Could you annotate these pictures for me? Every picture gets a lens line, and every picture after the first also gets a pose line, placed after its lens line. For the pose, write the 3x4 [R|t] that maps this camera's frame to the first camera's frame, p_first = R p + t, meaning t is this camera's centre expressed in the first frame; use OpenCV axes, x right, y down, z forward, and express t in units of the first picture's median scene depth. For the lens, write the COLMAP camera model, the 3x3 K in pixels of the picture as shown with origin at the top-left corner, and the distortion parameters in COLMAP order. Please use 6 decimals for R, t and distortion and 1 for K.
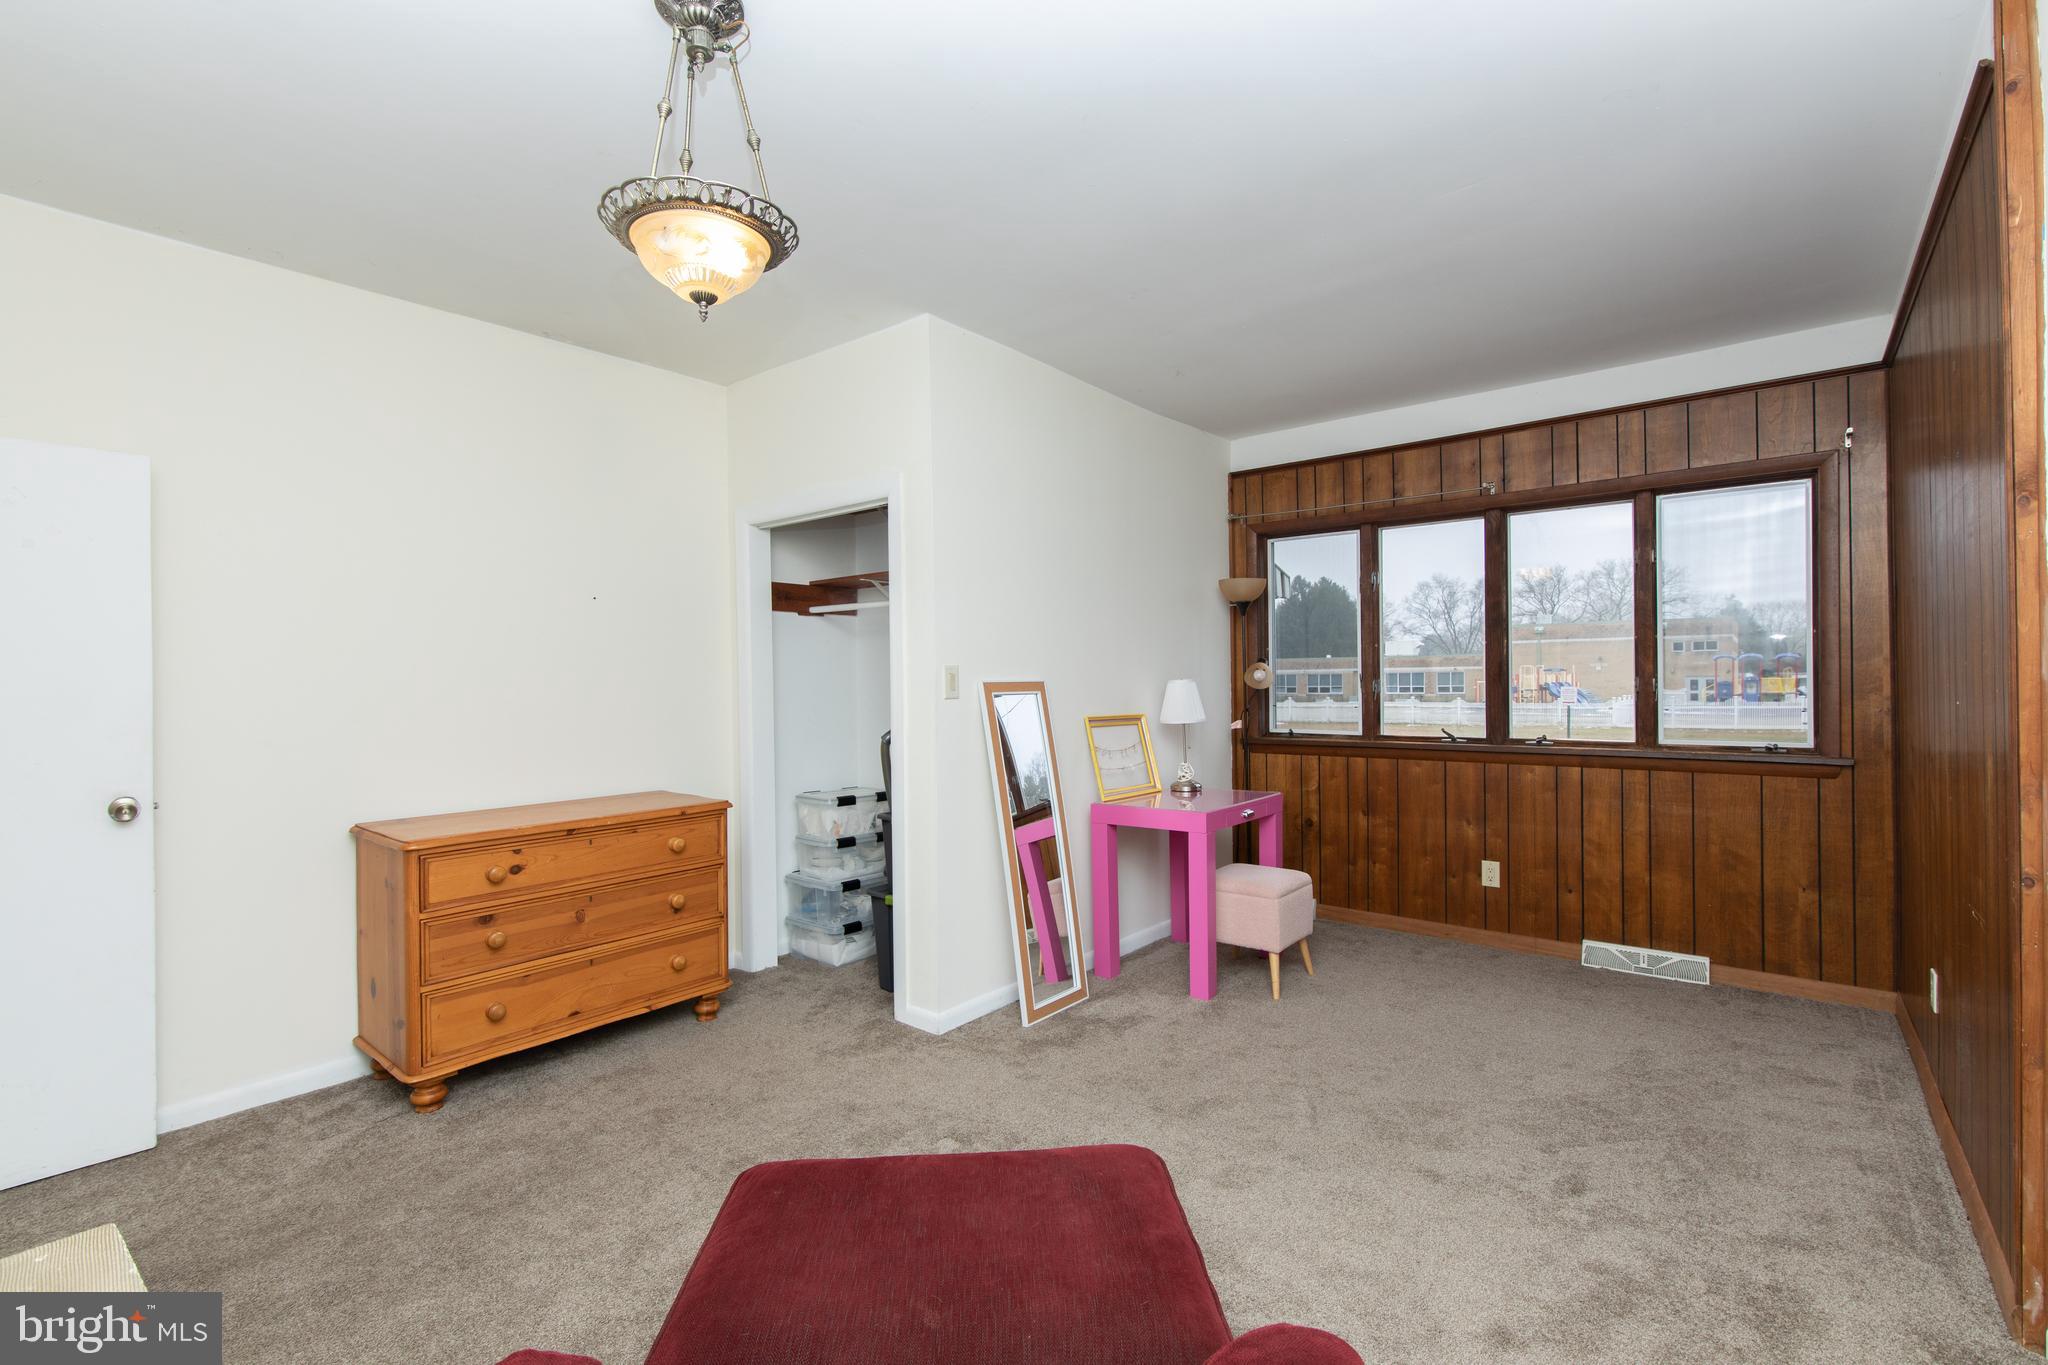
lens RADIAL K [[914.8, 0, 1009.8], [0, 914.8, 679.8], [0, 0, 1]] dist [0.002342, -0.001269]
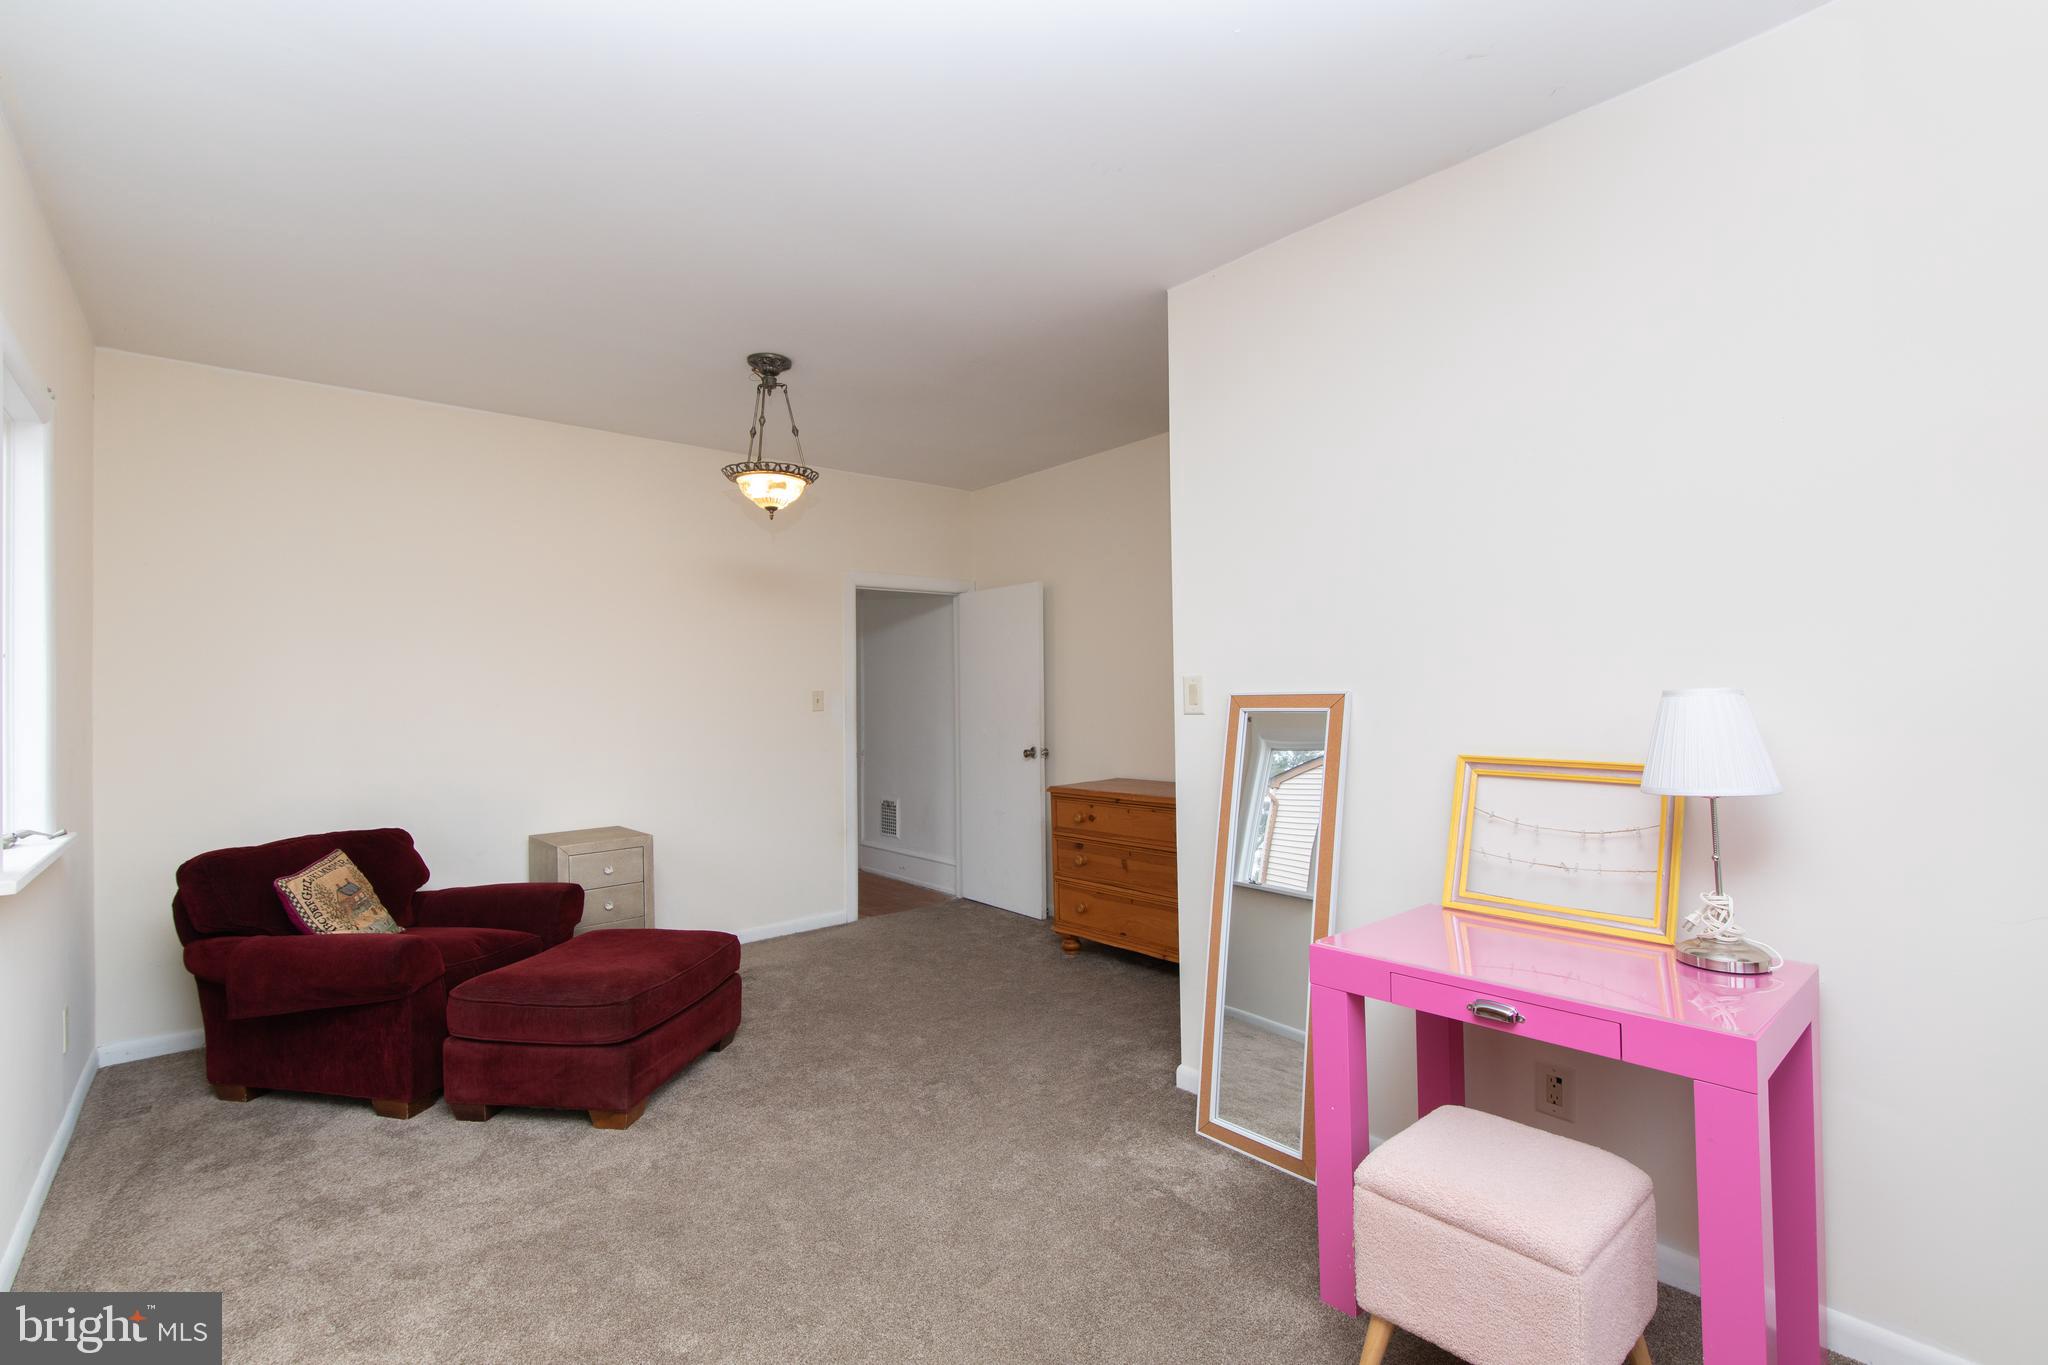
lens RADIAL K [[914.8, 0, 1026.0], [0, 914.8, 678.0], [0, 0, 1]] dist [0.002342, -0.001269]
pose [[-0.170546, -0.002519, -0.985346, 0.967563], [0.023979, 0.999690, -0.006706, -0.013304], [0.985058, -0.024771, -0.170433, 1.182252]]
